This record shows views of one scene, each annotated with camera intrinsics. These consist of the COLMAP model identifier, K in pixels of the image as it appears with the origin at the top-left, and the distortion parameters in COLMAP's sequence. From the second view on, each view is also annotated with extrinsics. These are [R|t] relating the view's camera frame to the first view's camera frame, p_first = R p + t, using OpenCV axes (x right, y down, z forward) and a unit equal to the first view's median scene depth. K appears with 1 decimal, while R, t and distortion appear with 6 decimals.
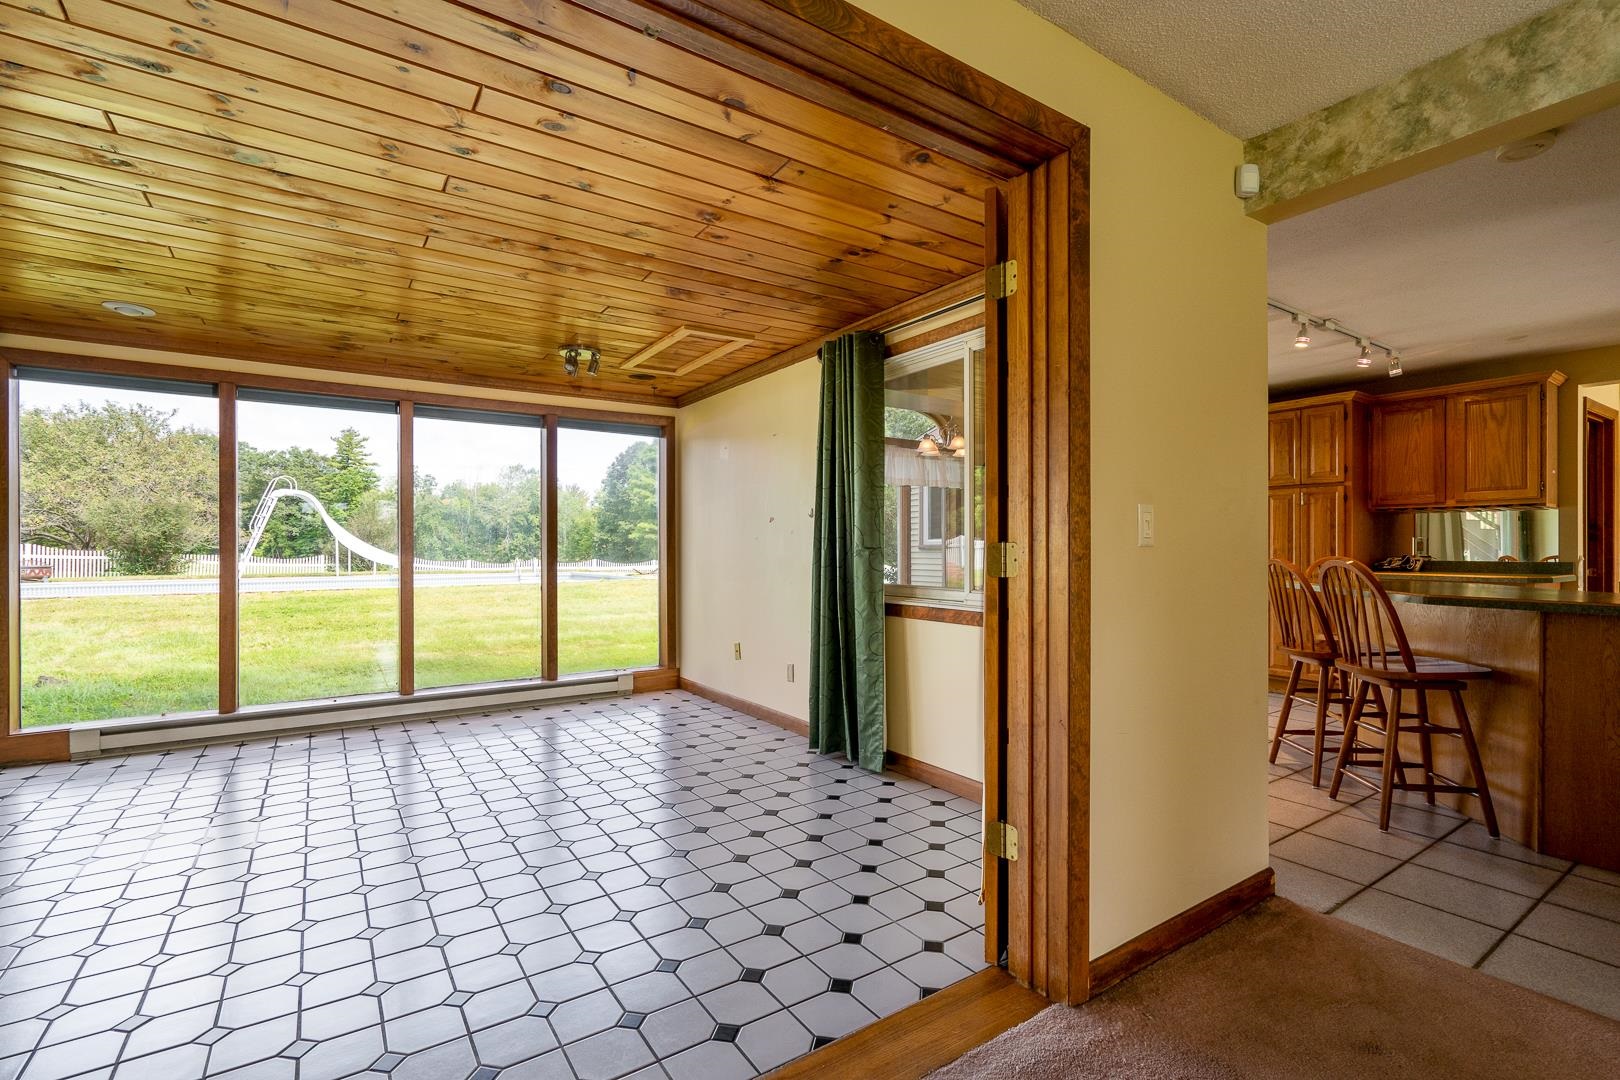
lens RADIAL K [[737.1, 0, 805.0], [0, 737.1, 549.8], [0, 0, 1]] dist [-0.006097, 0.002029]
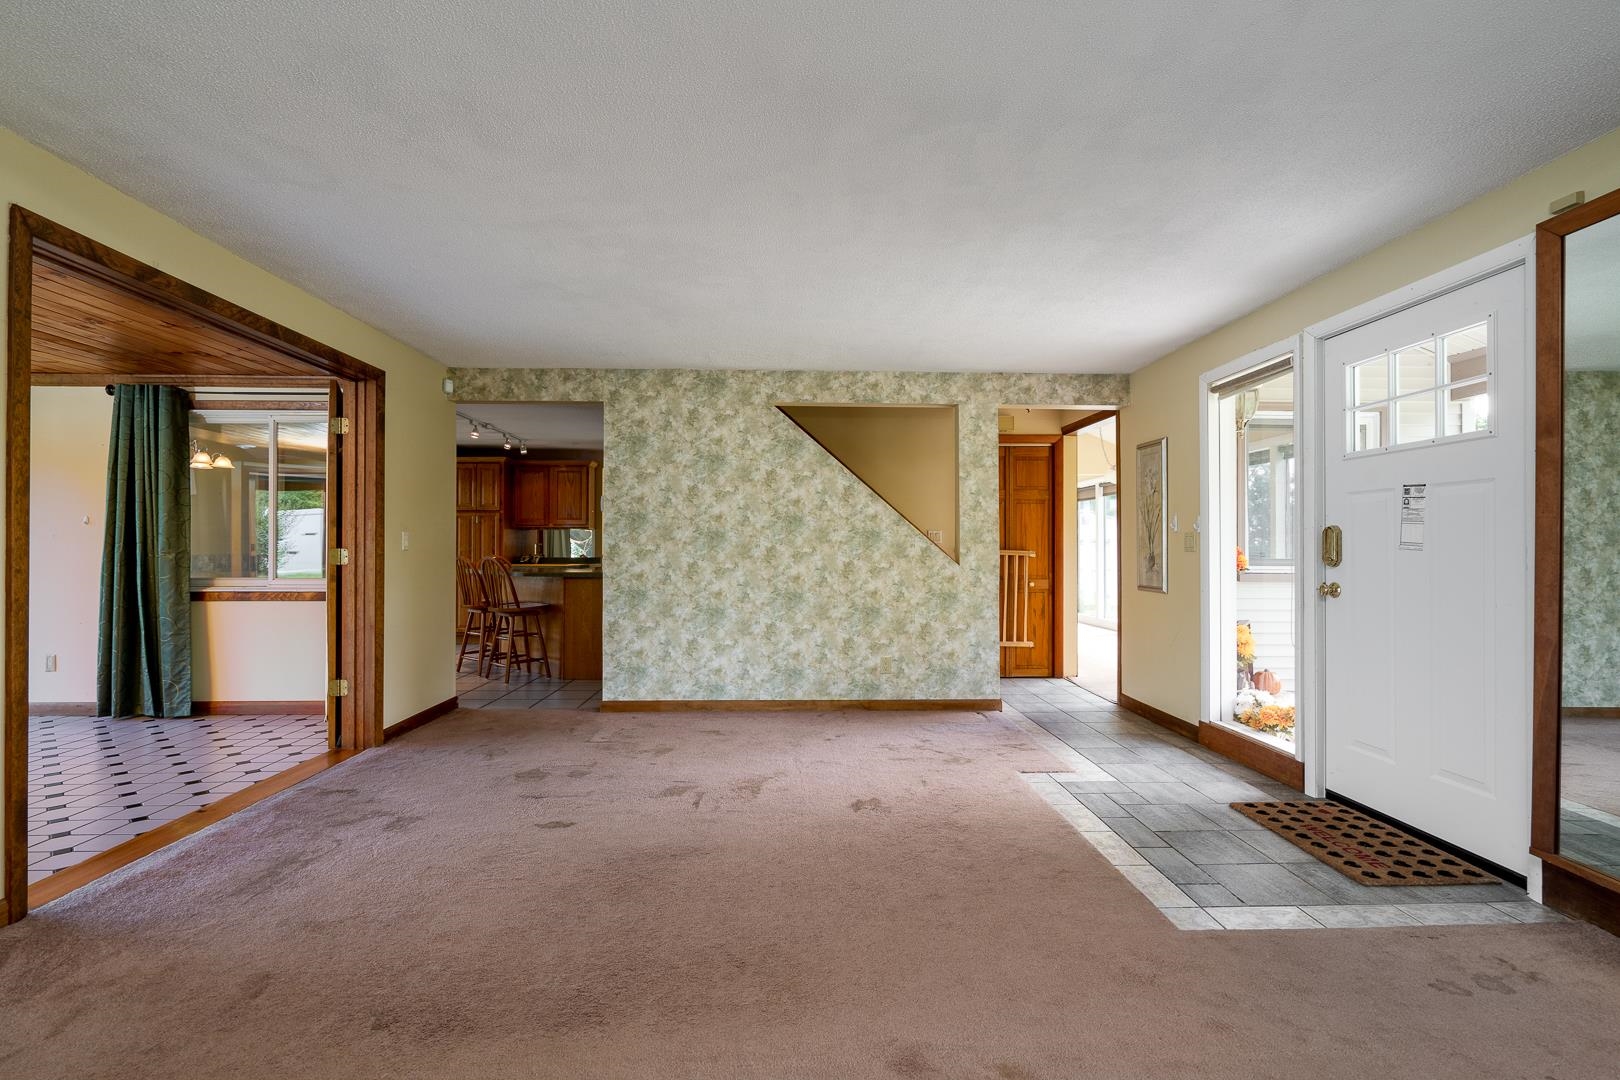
lens RADIAL K [[737.1, 0, 803.9], [0, 737.1, 546.4], [0, 0, 1]] dist [-0.006097, 0.002029]
pose [[0.539830, 0.004957, 0.841760, -0.465637], [-0.000600, 0.999985, -0.005504, -0.002983], [-0.841774, 0.002466, 0.539824, -0.748677]]
